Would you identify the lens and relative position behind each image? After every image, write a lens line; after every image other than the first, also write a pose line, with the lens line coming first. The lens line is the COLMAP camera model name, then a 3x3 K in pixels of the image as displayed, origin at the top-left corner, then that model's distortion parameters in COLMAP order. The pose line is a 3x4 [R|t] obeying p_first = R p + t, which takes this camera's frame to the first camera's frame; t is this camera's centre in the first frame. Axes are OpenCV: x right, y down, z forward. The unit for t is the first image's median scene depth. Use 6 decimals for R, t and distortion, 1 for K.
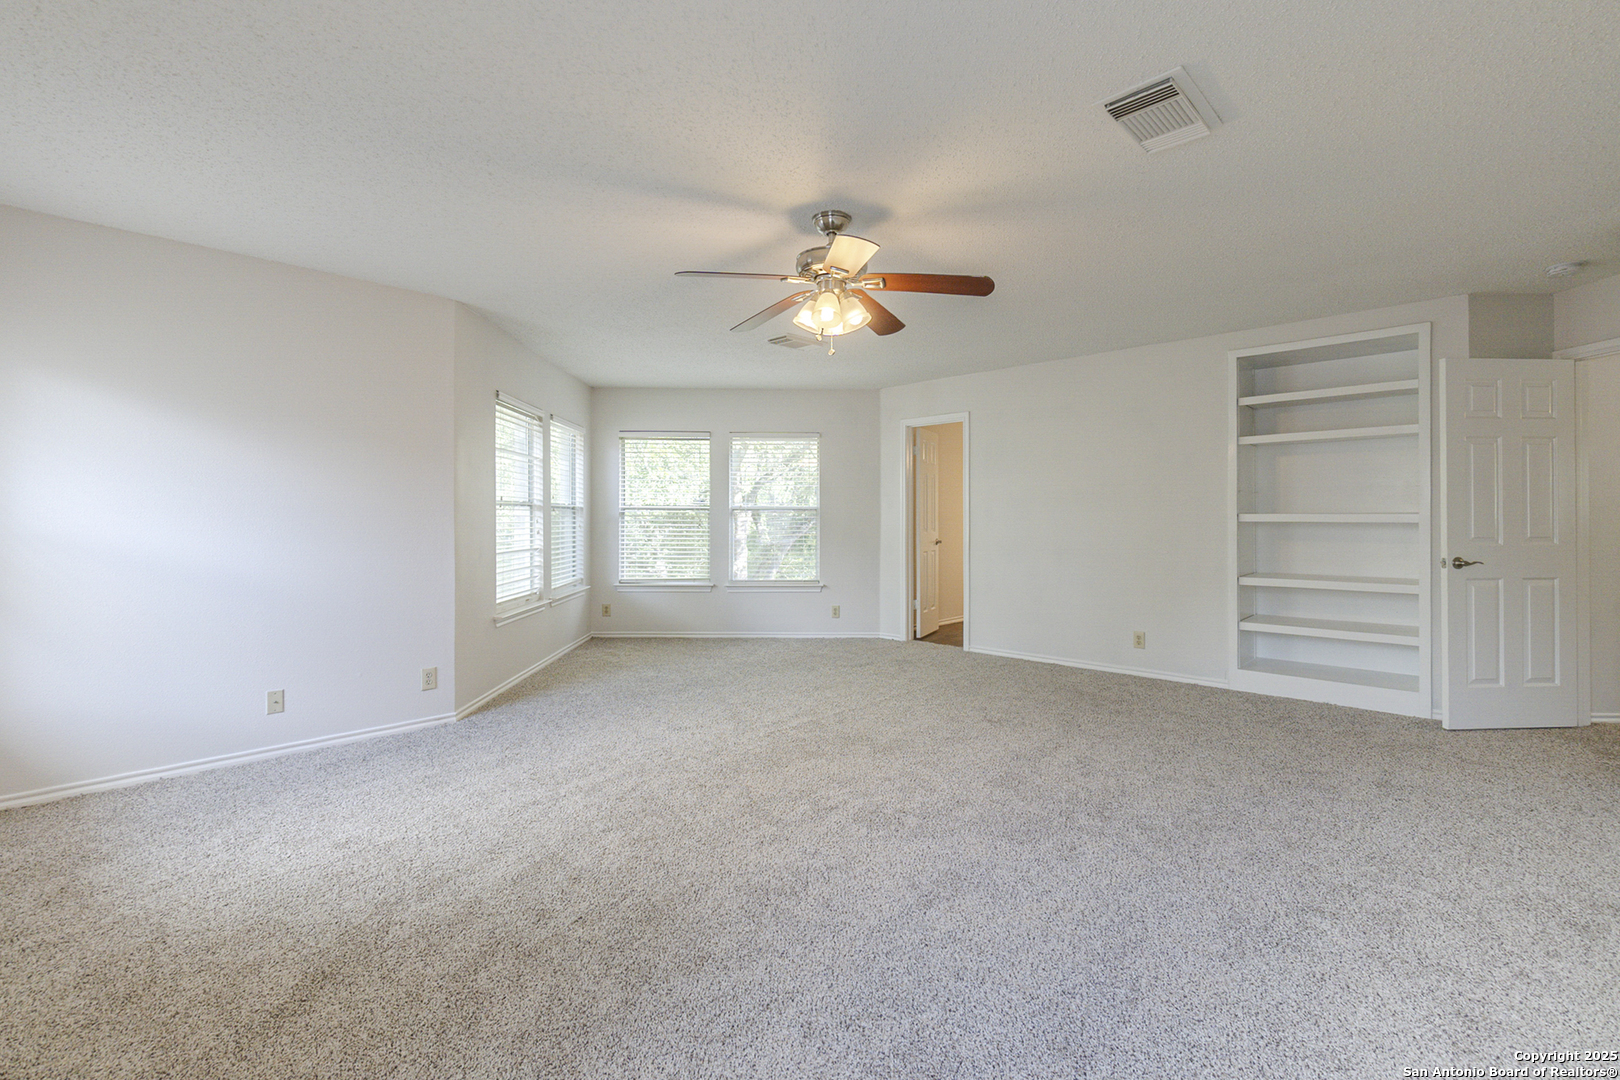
lens RADIAL K [[697.2, 0, 807.3], [0, 697.2, 525.3], [0, 0, 1]] dist [0.000288, 0.000047]
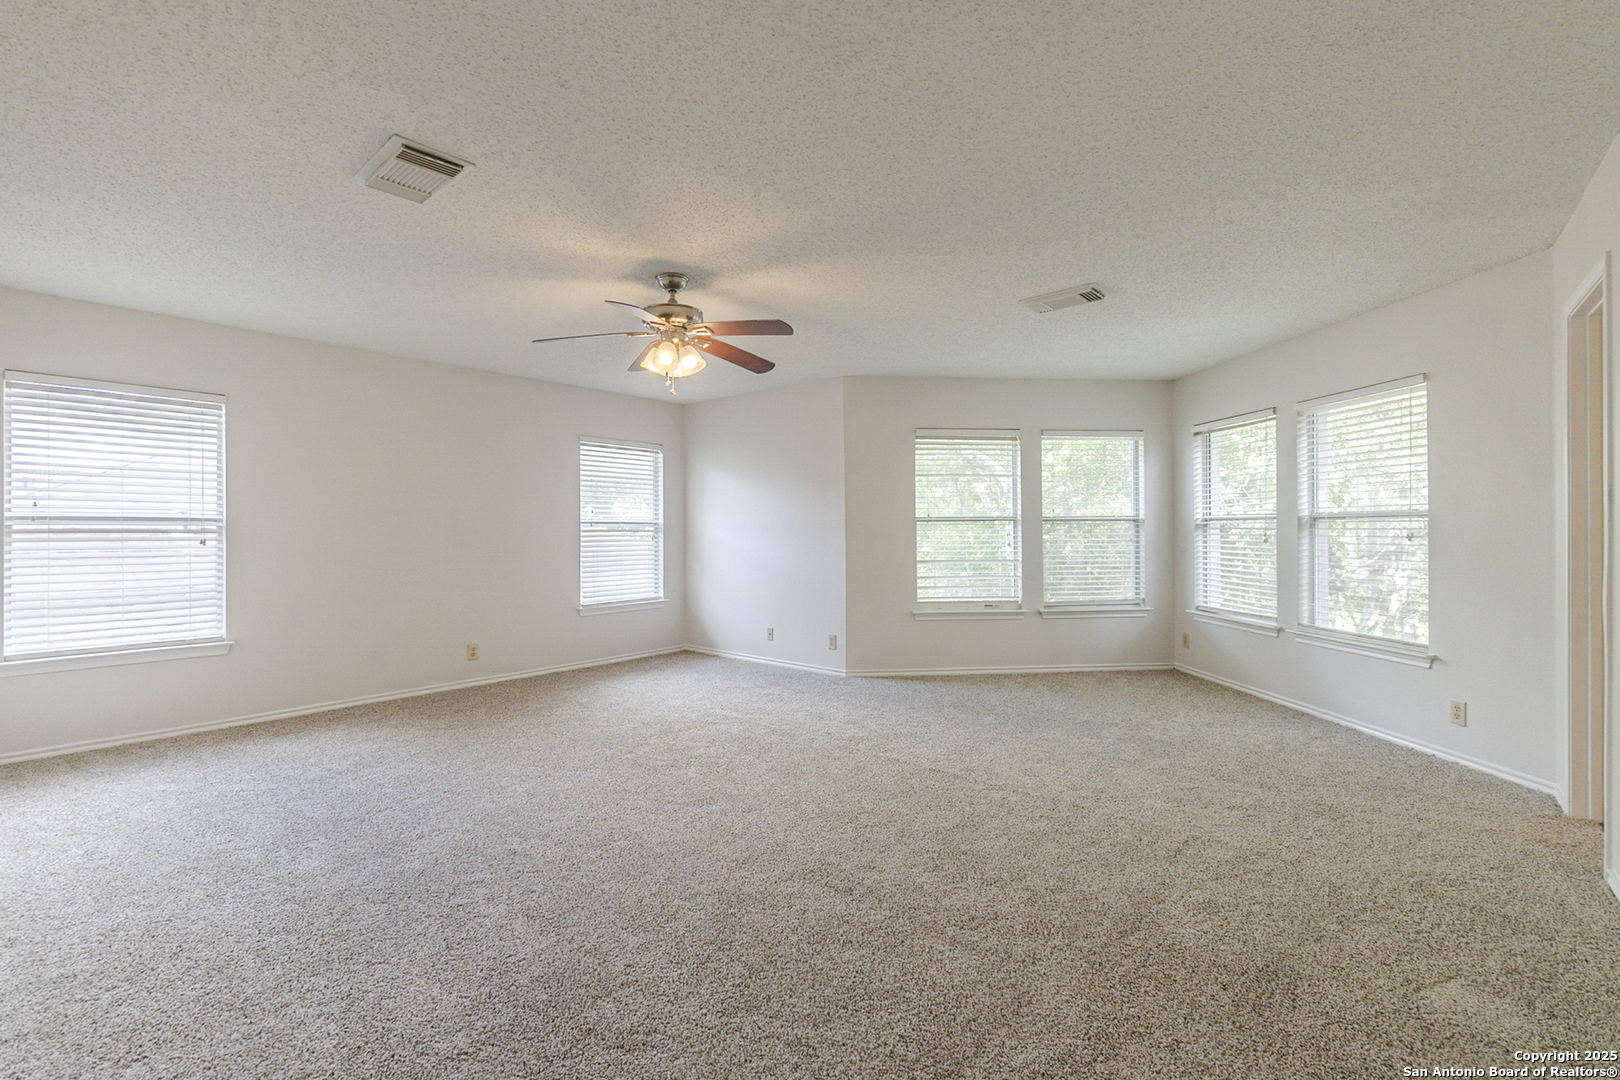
lens RADIAL K [[697.2, 0, 804.9], [0, 697.2, 531.9], [0, 0, 1]] dist [0.000288, 0.000047]
pose [[0.069236, -0.000089, -0.997600, 0.520891], [-0.010077, 0.999949, -0.000789, -0.003951], [0.997549, 0.010107, 0.069231, 0.484566]]
